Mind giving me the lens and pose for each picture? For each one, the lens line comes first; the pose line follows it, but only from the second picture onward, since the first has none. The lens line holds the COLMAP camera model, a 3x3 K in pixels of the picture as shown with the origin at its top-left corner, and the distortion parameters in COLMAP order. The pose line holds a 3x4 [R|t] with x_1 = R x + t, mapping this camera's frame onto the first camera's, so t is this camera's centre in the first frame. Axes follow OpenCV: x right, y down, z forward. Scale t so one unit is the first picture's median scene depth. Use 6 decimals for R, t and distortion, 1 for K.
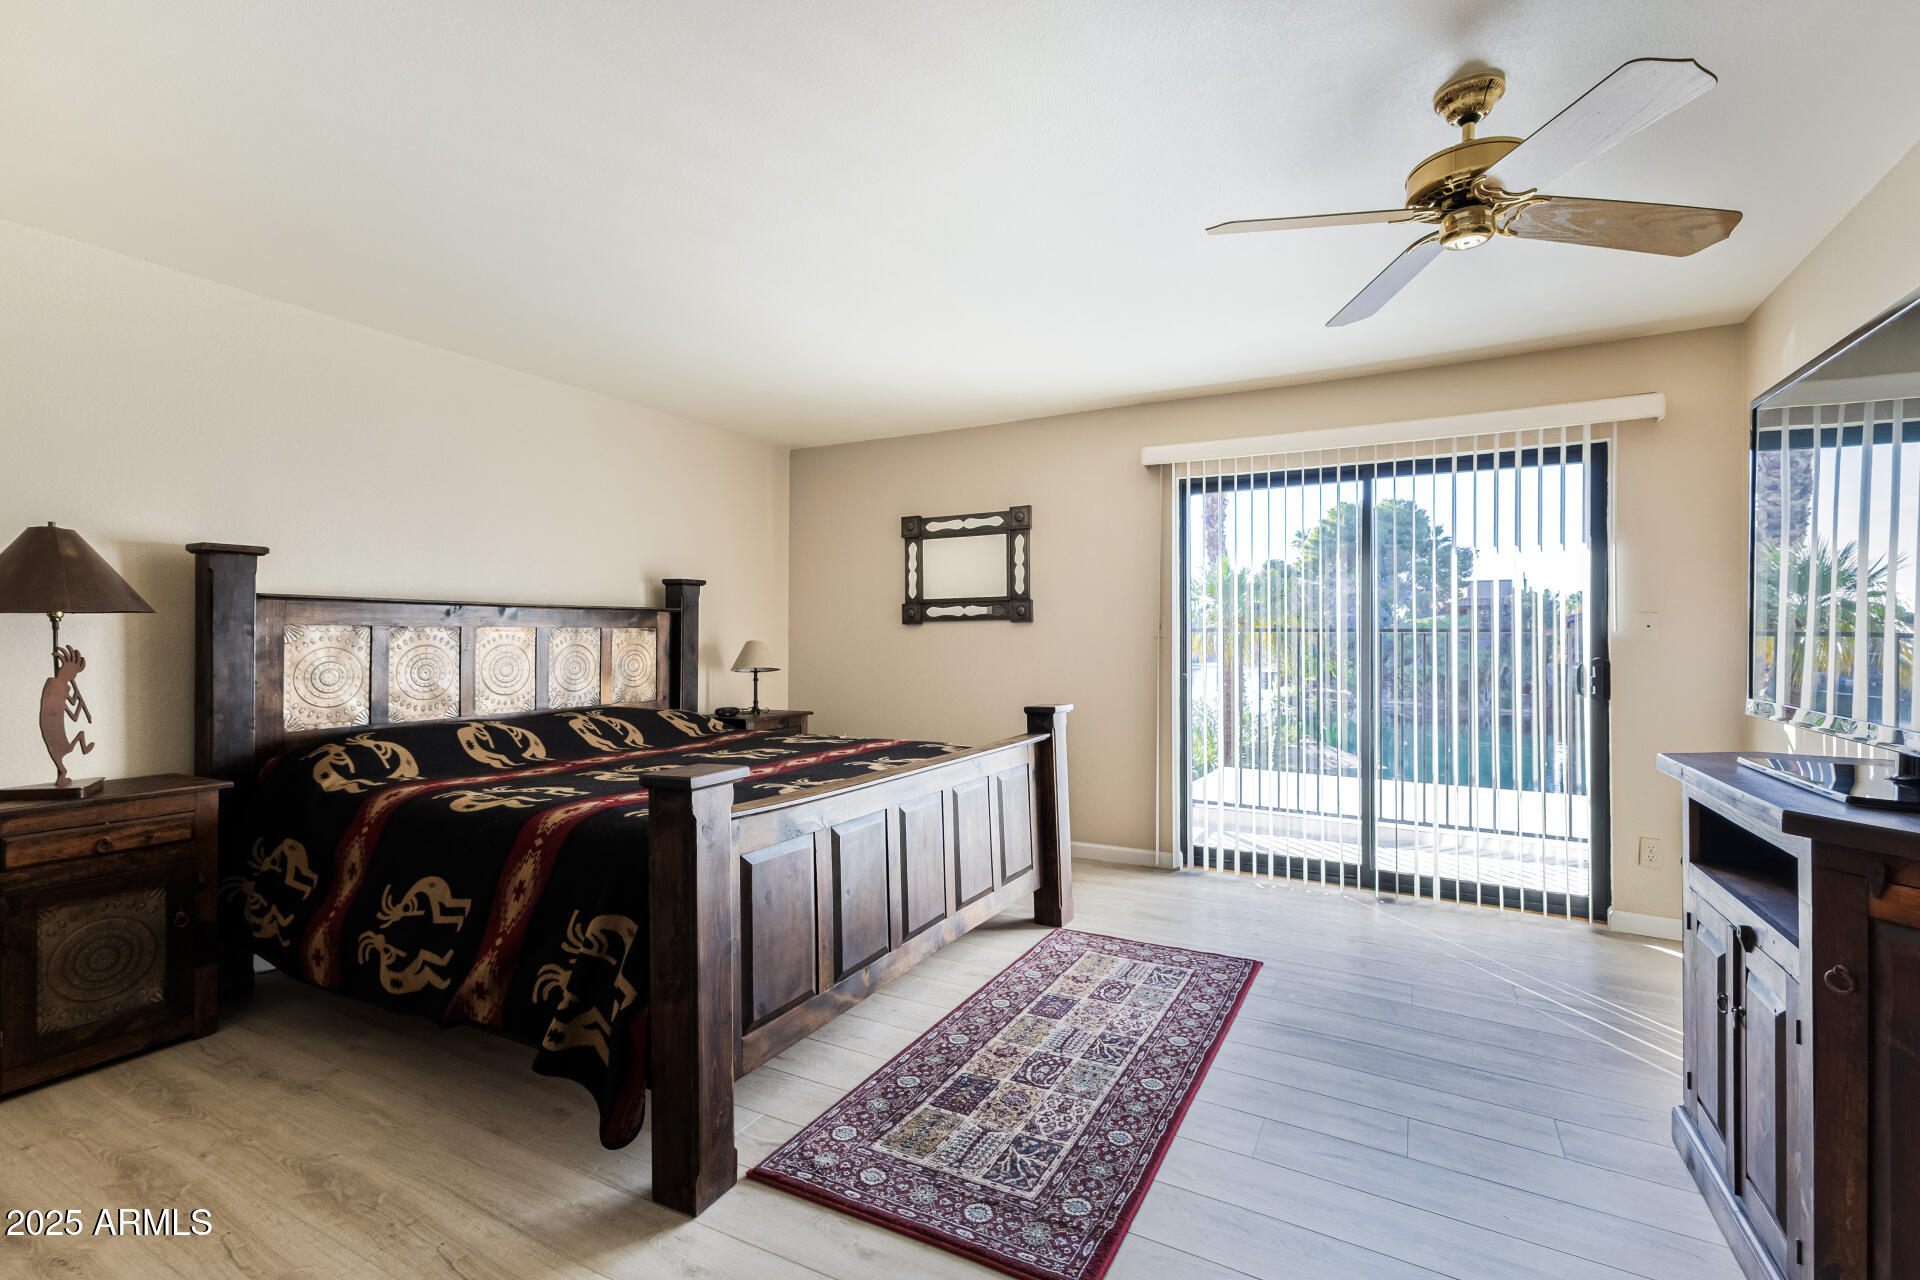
lens RADIAL K [[838.9, 0, 962.7], [0, 838.9, 645.5], [0, 0, 1]] dist [0.013397, -0.001418]
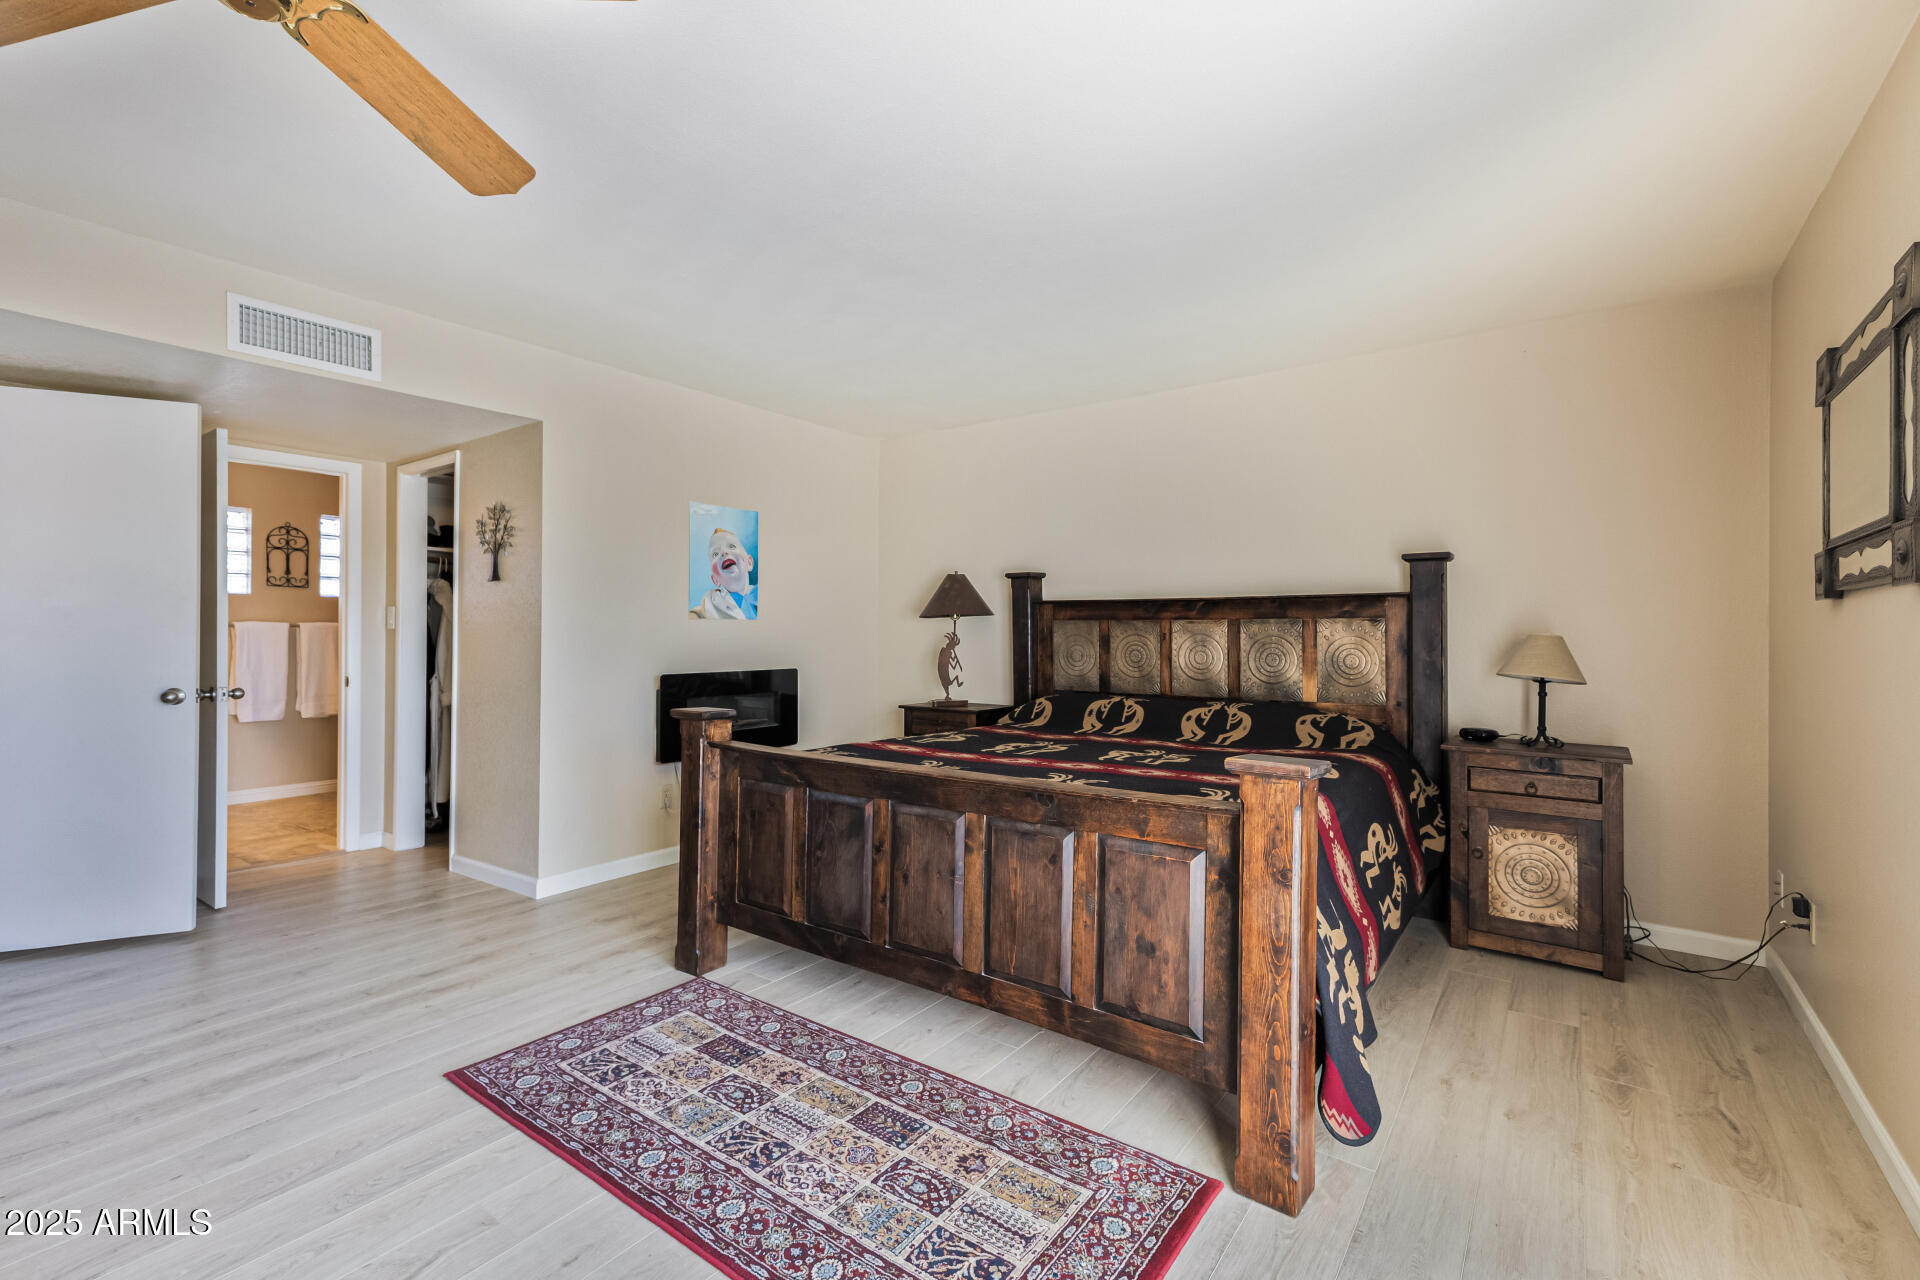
lens RADIAL K [[838.9, 0, 963.7], [0, 838.9, 627.7], [0, 0, 1]] dist [0.013397, -0.001418]
pose [[-0.123050, -0.003217, -0.992395, 0.870860], [-0.012981, 0.999914, -0.001632, -0.007639], [0.992316, 0.012681, -0.123081, 1.198527]]
